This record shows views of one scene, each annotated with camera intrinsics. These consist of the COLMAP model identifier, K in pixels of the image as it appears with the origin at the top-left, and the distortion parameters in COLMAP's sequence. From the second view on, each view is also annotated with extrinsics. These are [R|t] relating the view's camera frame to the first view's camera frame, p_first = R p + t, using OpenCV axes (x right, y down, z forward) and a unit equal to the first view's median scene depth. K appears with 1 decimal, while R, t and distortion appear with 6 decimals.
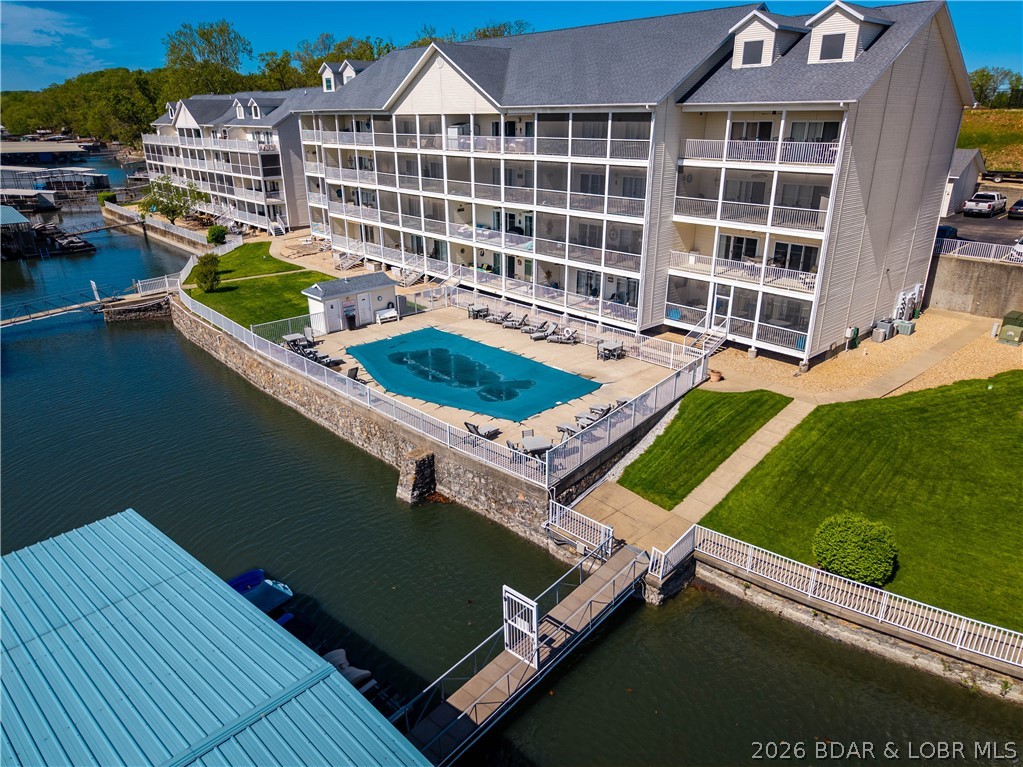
lens RADIAL K [[688.0, 0, 511.5], [0, 688.0, 383.5], [0, 0, 1]] dist [0.011831, -0.009083]
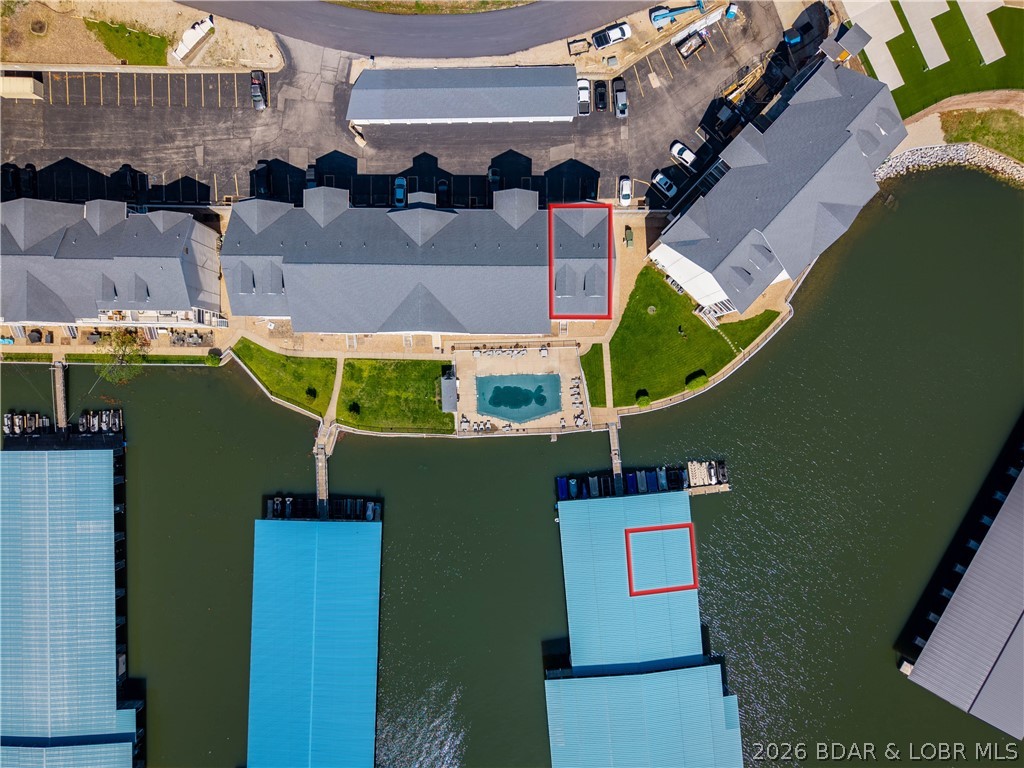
lens RADIAL K [[688.6, 0, 512.0], [0, 688.6, 384.0], [0, 0, 1]] dist [0.011831, -0.009083]
pose [[0.670361, -0.742008, 0.006412, -0.064073], [0.249745, 0.233750, 0.939674, -2.632505], [-0.698745, -0.628319, 0.342010, -0.018489]]
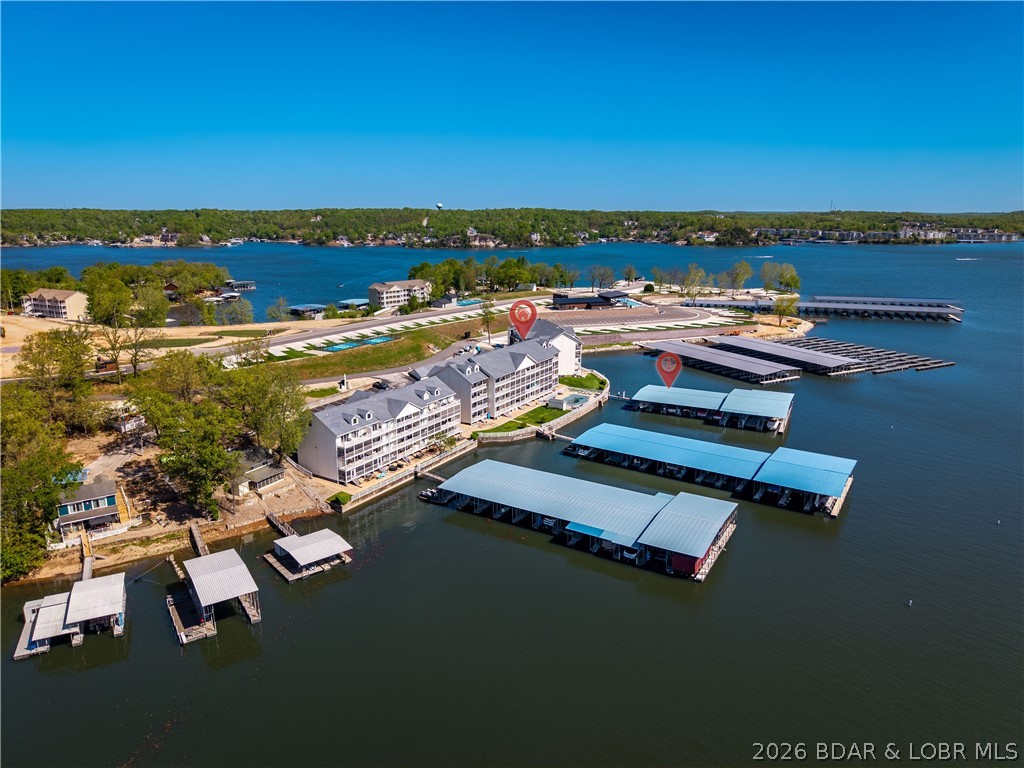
lens RADIAL K [[688.6, 0, 512.0], [0, 688.6, 384.0], [0, 0, 1]] dist [0.011831, -0.009083]
pose [[-0.283899, -0.228962, 0.931116, -5.007977], [0.346686, 0.880866, 0.322311, -2.074735], [-0.893985, 0.414309, -0.170699, 2.203133]]
